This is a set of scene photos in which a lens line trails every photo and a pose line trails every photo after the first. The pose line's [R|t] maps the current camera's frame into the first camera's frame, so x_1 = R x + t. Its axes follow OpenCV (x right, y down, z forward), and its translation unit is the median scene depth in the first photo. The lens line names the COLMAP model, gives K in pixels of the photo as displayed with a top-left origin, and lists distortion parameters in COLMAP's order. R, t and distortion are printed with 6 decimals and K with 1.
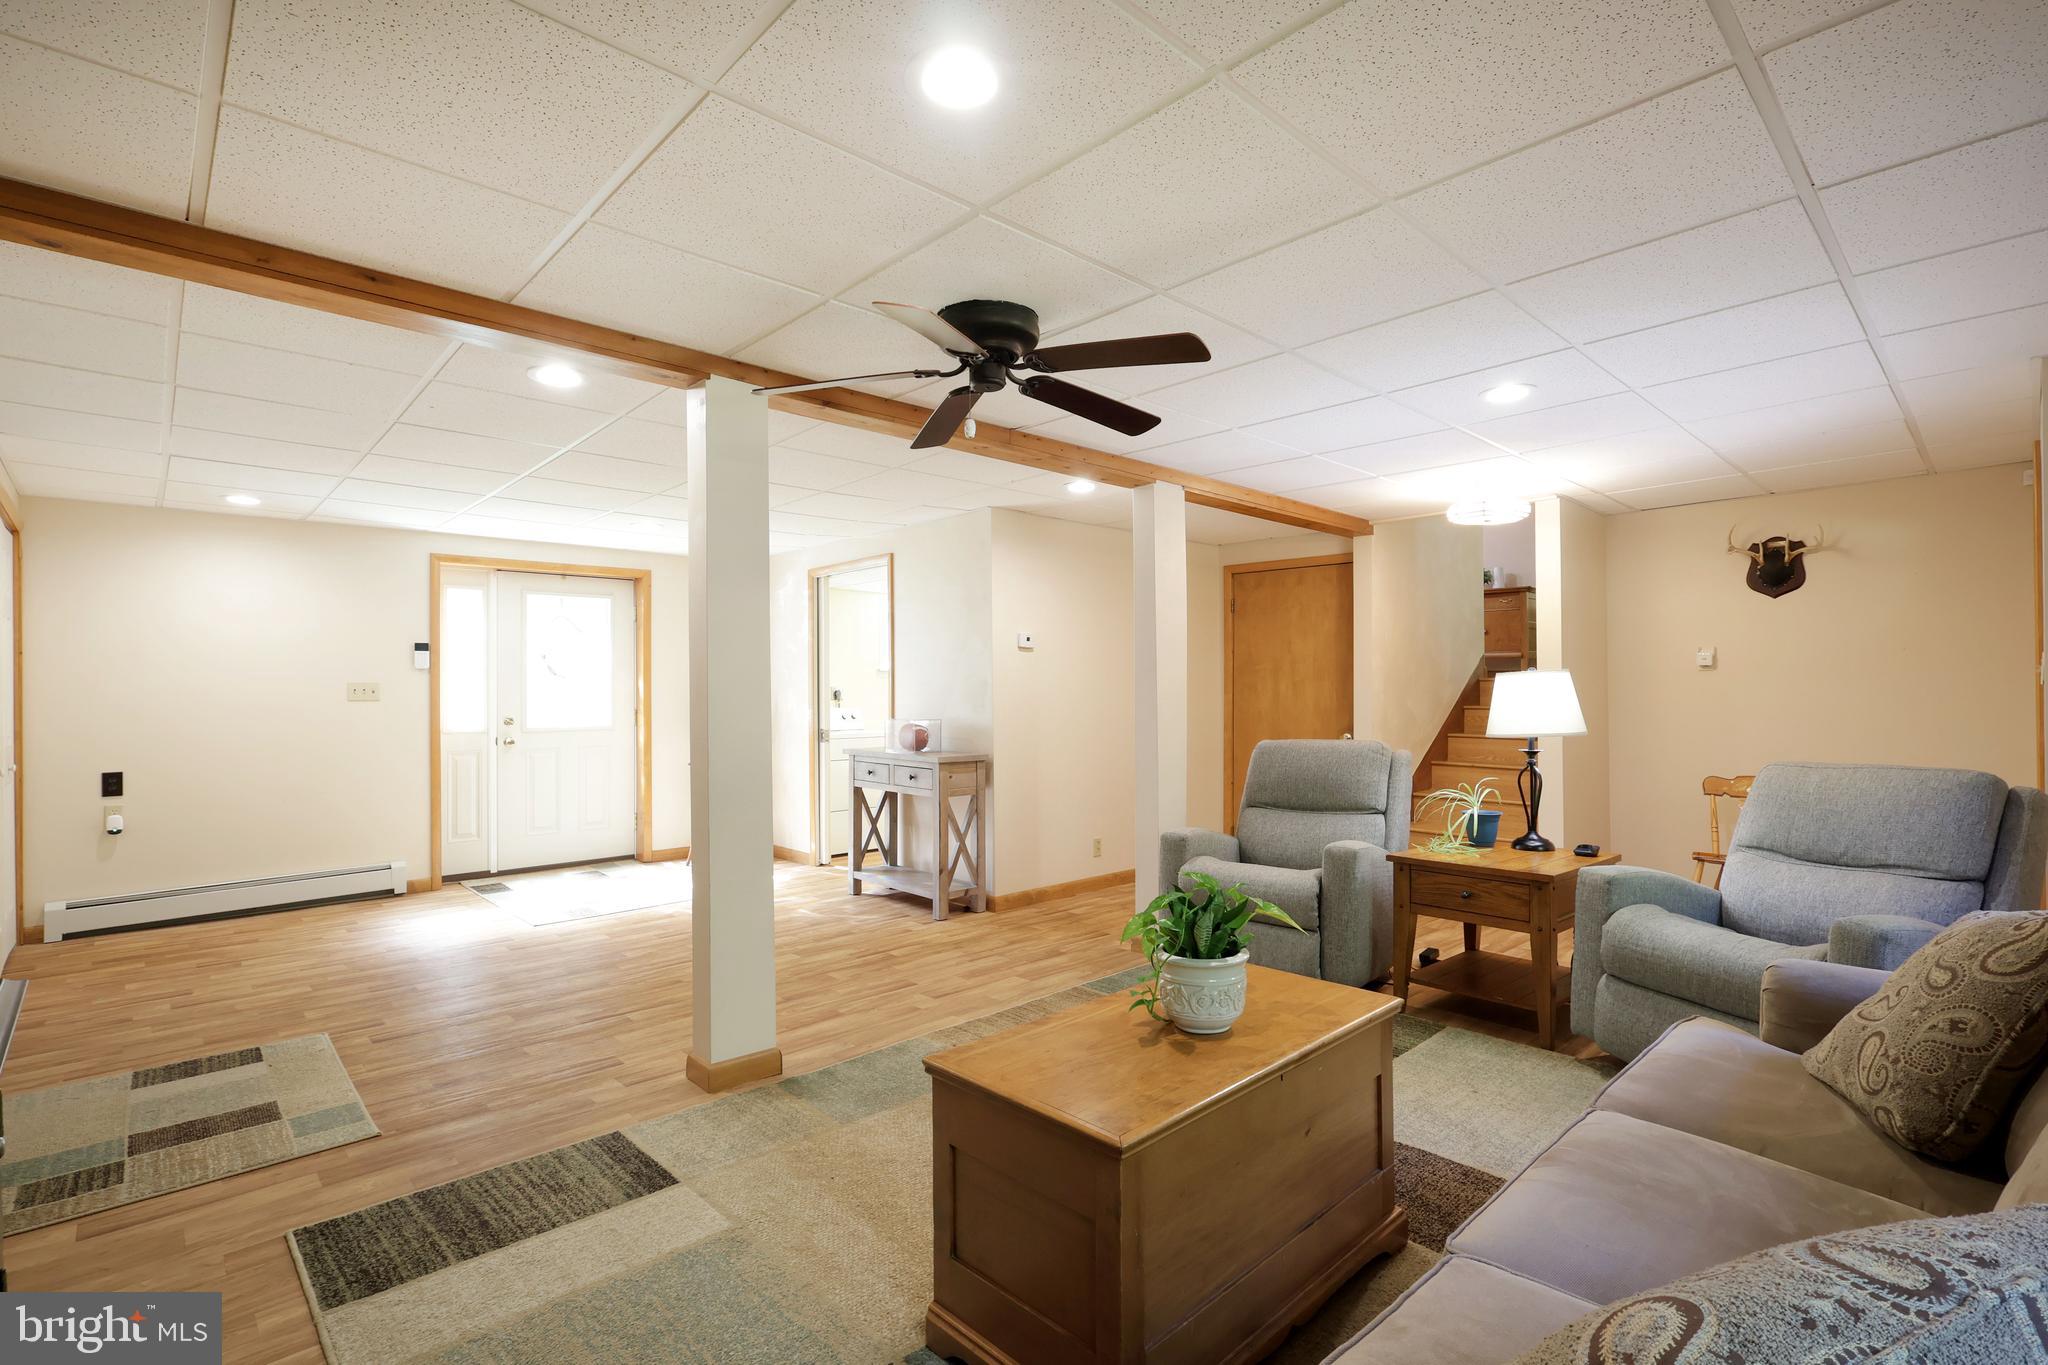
lens RADIAL K [[961.8, 0, 1015.7], [0, 961.8, 676.8], [0, 0, 1]] dist [-0.003748, 0.004020]
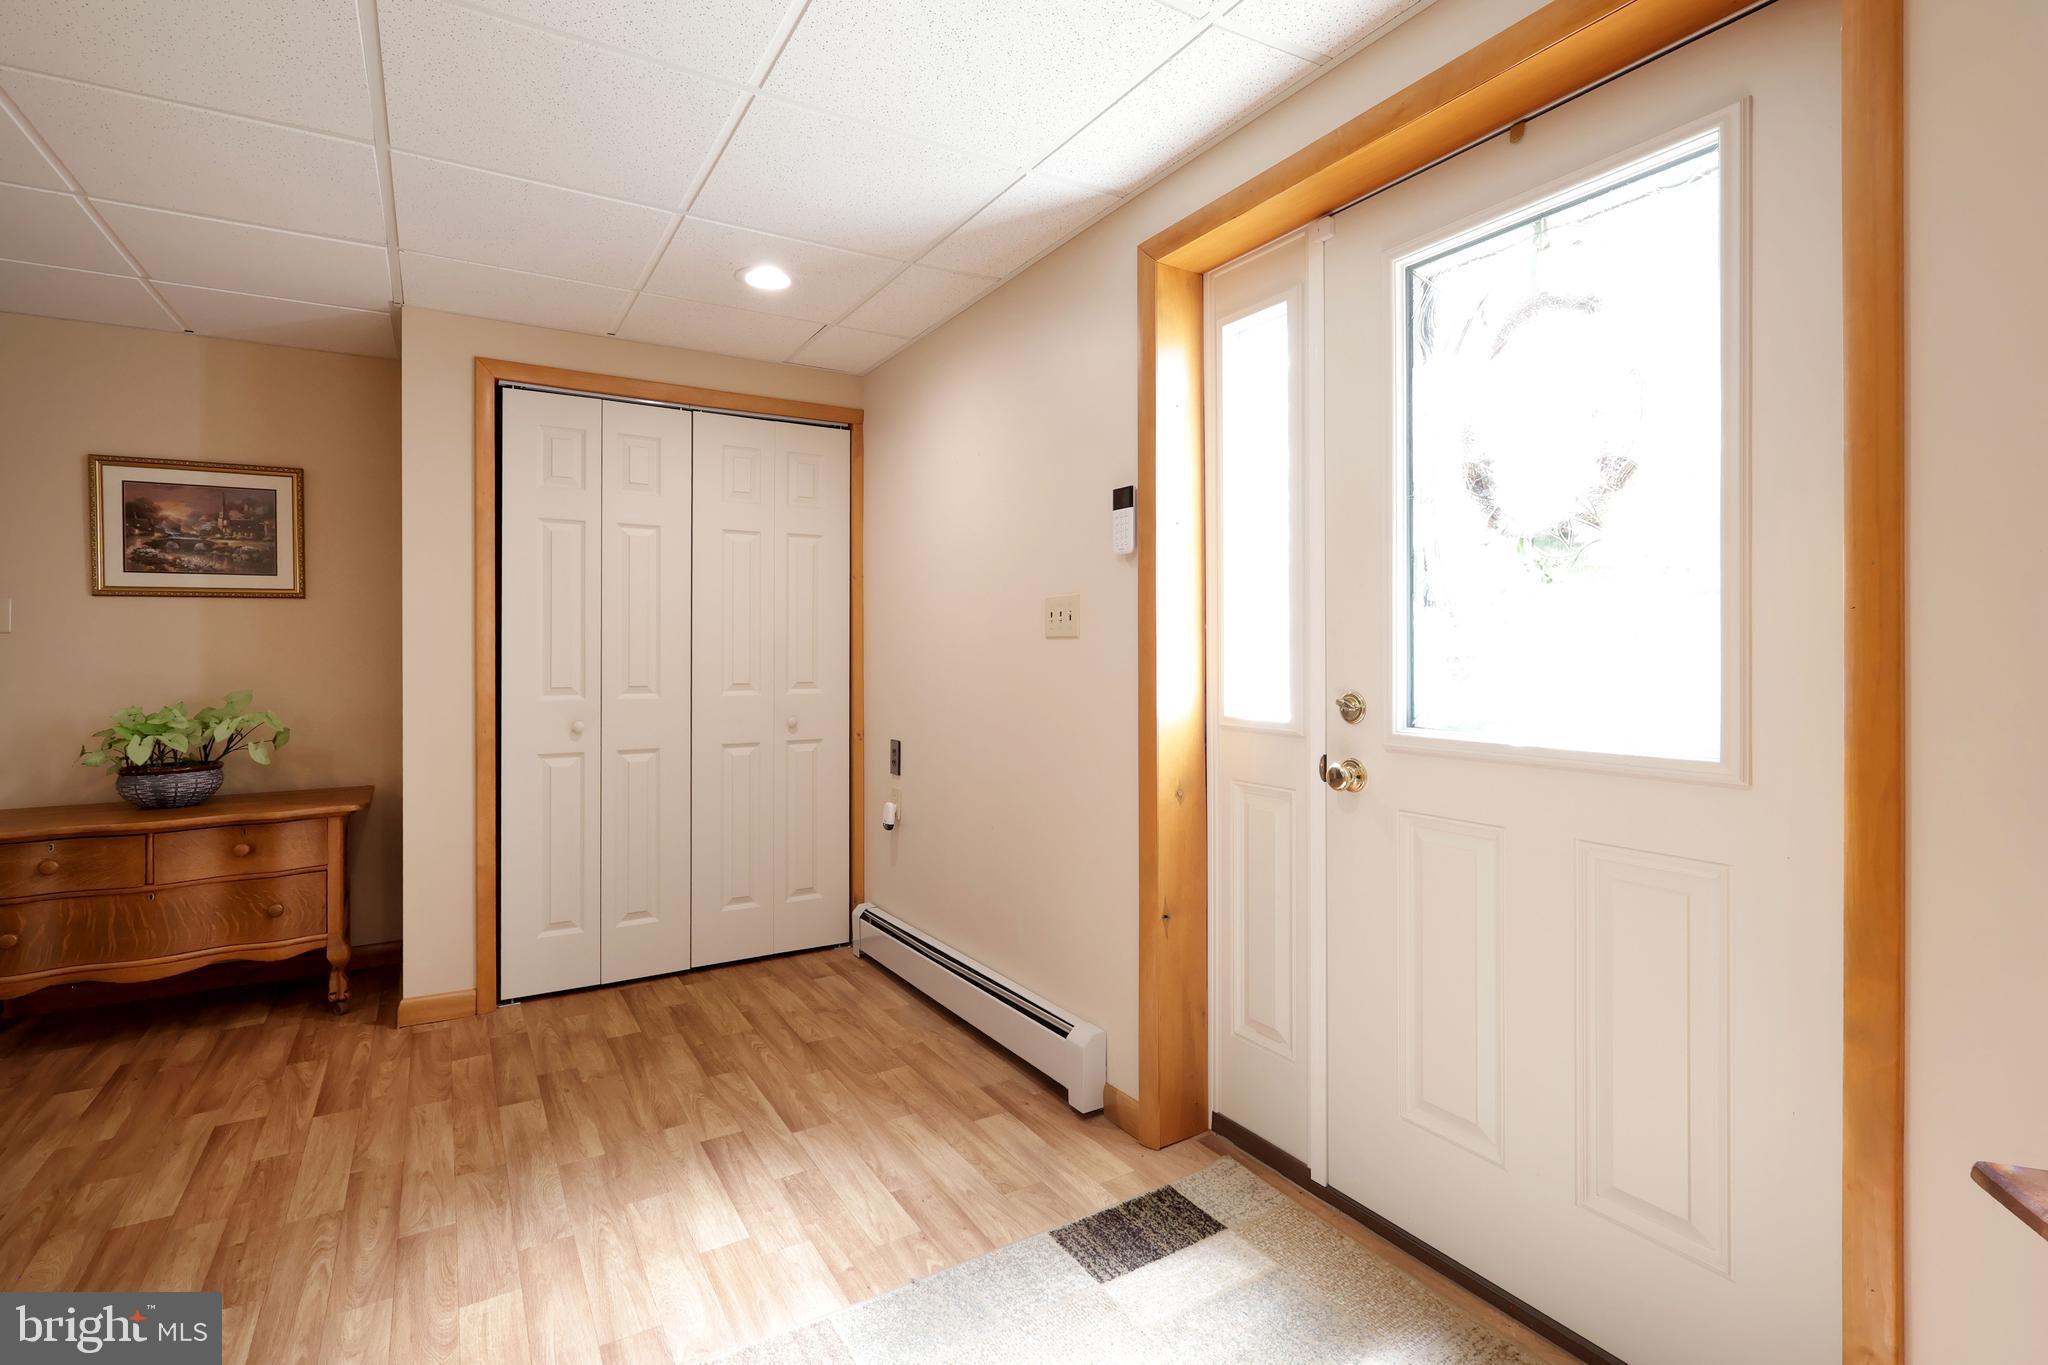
lens RADIAL K [[961.8, 0, 1017.3], [0, 961.8, 649.3], [0, 0, 1]] dist [-0.003748, 0.004020]
pose [[-0.199598, 0.009982, -0.979827, -0.293939], [0.024986, 0.999675, 0.005094, 0.034013], [0.979559, -0.023465, -0.199782, 1.323613]]
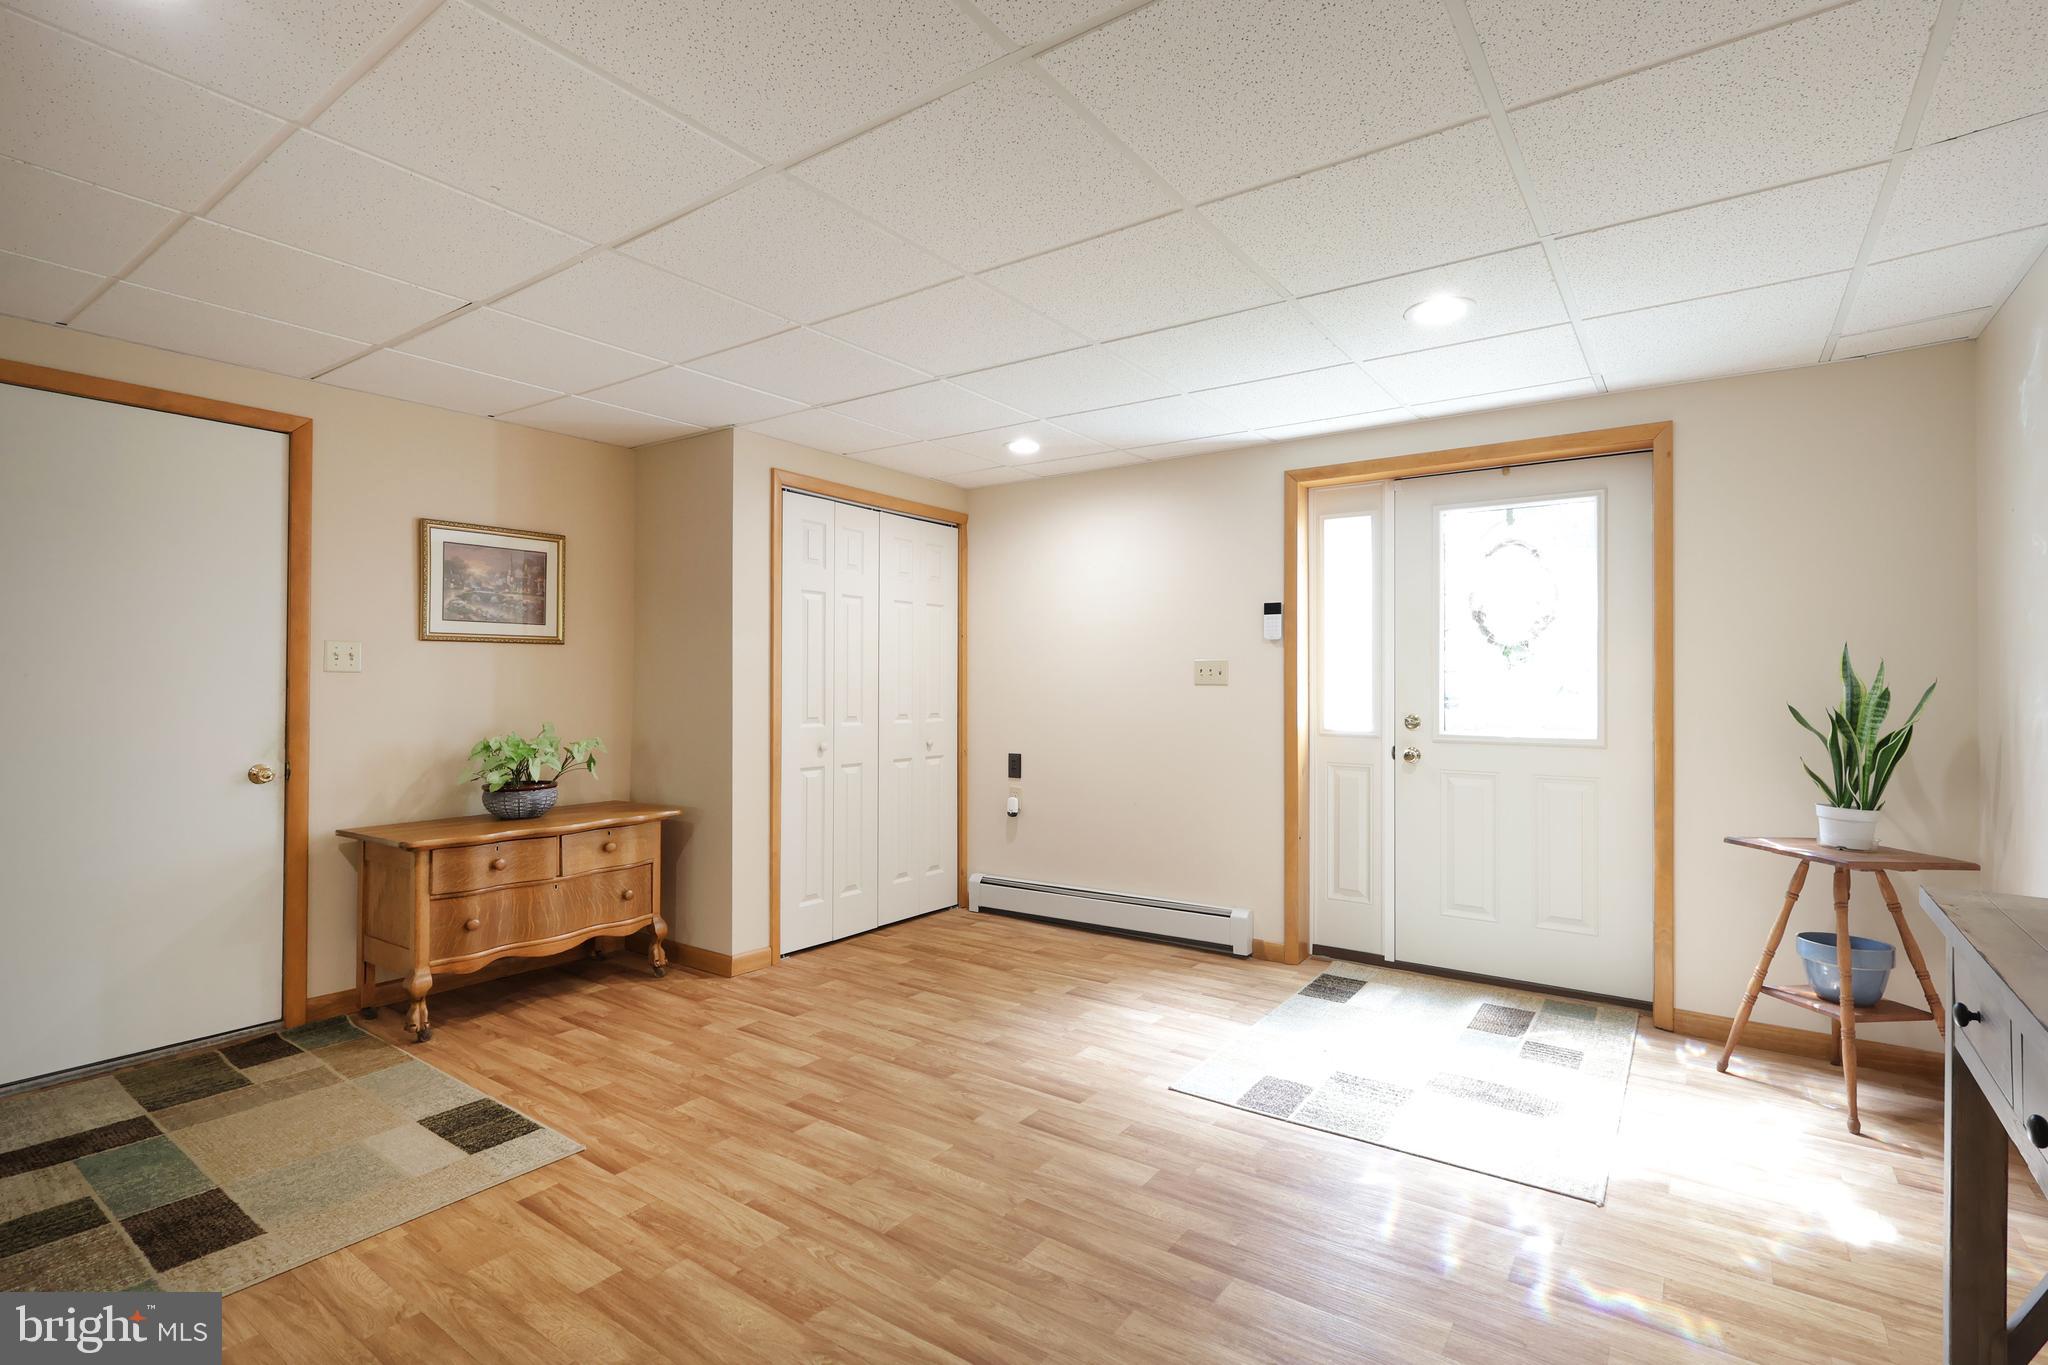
lens RADIAL K [[961.8, 0, 1019.5], [0, 961.8, 674.5], [0, 0, 1]] dist [-0.003748, 0.004020]
pose [[0.199608, 0.001782, -0.979874, 0.036312], [0.013403, 0.999900, 0.004549, 0.013982], [0.979784, -0.014041, 0.199564, 0.870947]]
